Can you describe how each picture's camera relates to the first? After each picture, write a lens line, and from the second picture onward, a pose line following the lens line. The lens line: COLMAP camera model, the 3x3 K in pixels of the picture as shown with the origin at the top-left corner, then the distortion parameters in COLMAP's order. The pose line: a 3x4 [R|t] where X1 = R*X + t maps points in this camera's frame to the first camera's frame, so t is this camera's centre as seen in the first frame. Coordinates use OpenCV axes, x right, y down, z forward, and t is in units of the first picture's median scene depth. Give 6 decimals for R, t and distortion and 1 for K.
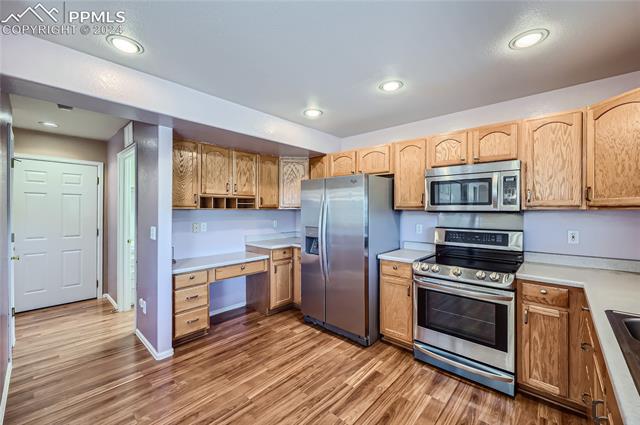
lens RADIAL K [[259.7, 0, 323.9], [0, 259.7, 211.0], [0, 0, 1]] dist [-0.000256, -0.000105]
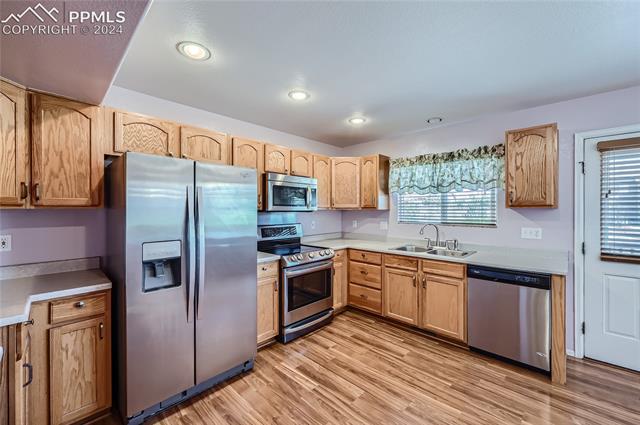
lens RADIAL K [[259.7, 0, 323.9], [0, 259.7, 211.0], [0, 0, 1]] dist [-0.000256, -0.000105]
pose [[0.017674, -0.004984, 0.999831, -0.818104], [0.001540, 0.999987, 0.004957, -0.007271], [-0.999843, 0.001452, 0.017682, 0.872581]]
